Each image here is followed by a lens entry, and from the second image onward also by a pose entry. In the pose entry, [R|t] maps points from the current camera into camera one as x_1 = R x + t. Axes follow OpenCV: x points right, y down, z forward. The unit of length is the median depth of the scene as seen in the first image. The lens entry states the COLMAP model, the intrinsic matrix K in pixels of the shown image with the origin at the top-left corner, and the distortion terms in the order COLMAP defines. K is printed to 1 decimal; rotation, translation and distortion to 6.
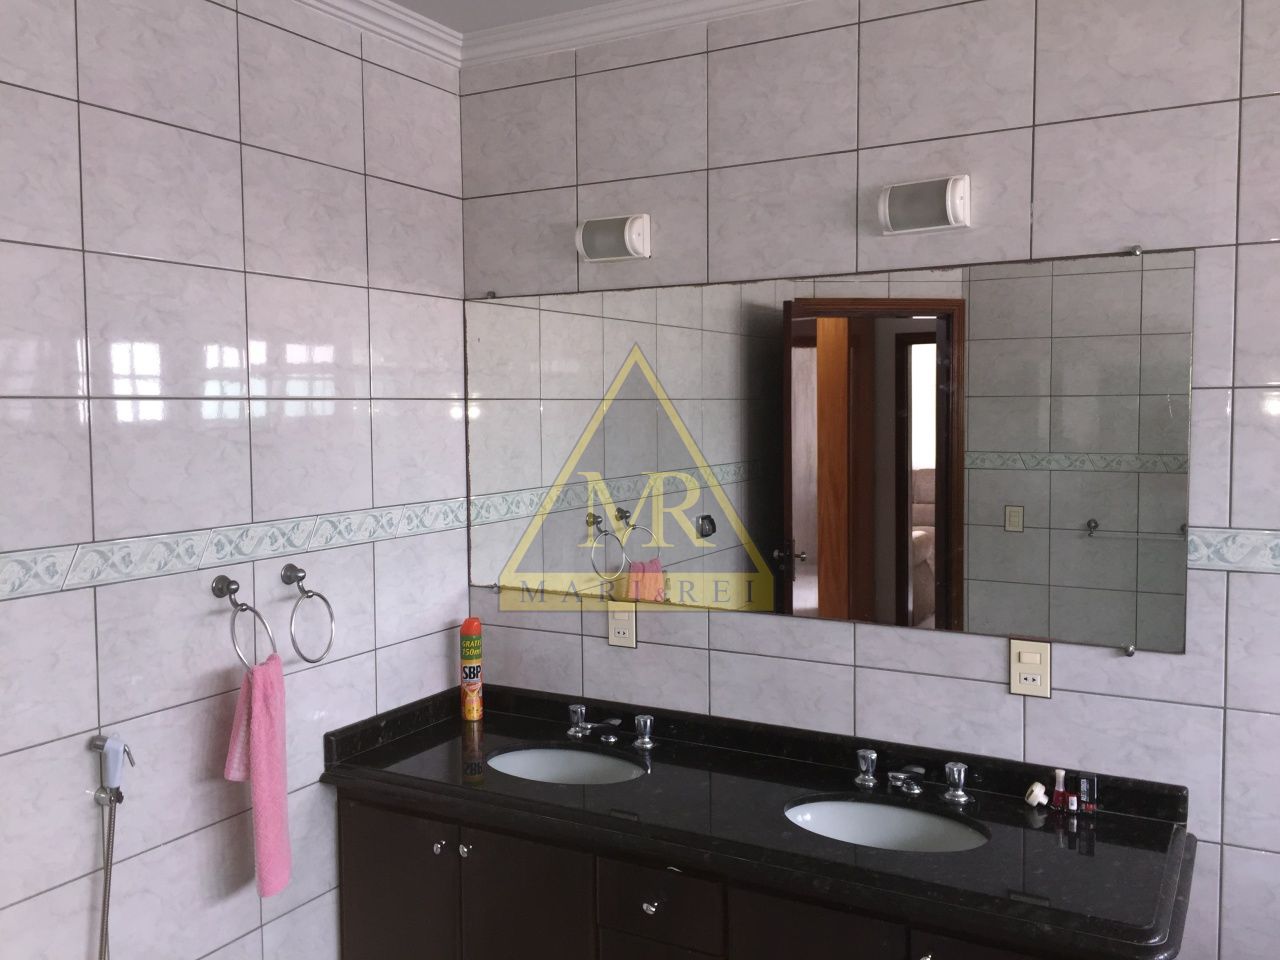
lens RADIAL K [[1089.3, 0, 642.6], [0, 1089.3, 466.3], [0, 0, 1]] dist [0.079835, -0.089472]
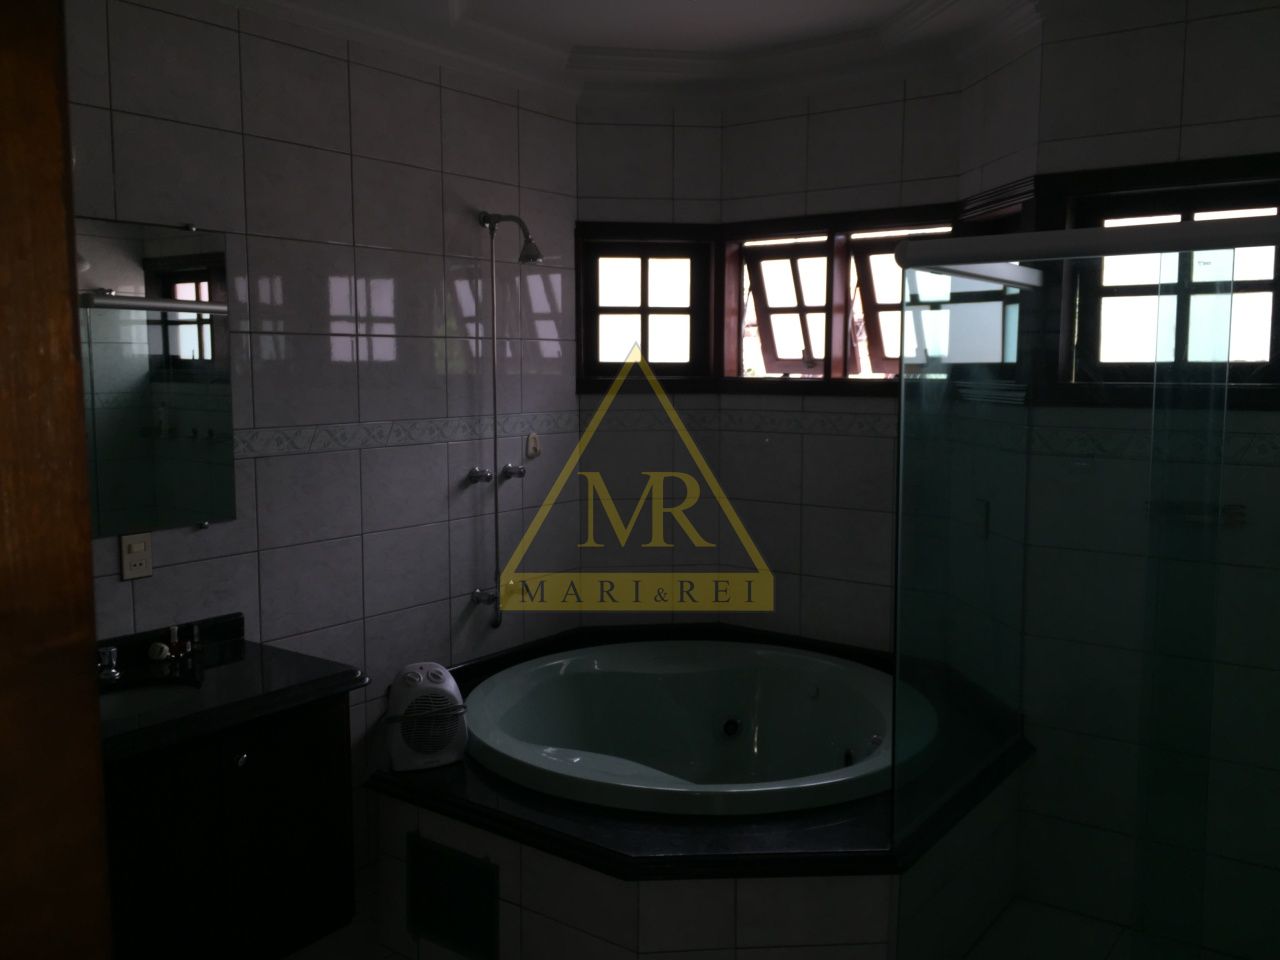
lens RADIAL K [[1089.3, 0, 642.6], [0, 1089.3, 466.3], [0, 0, 1]] dist [0.079835, -0.089472]
pose [[0.164072, -0.101201, 0.981244, -0.809345], [0.045109, 0.994453, 0.095020, -0.009275], [-0.985416, 0.028673, 0.167727, 0.246897]]
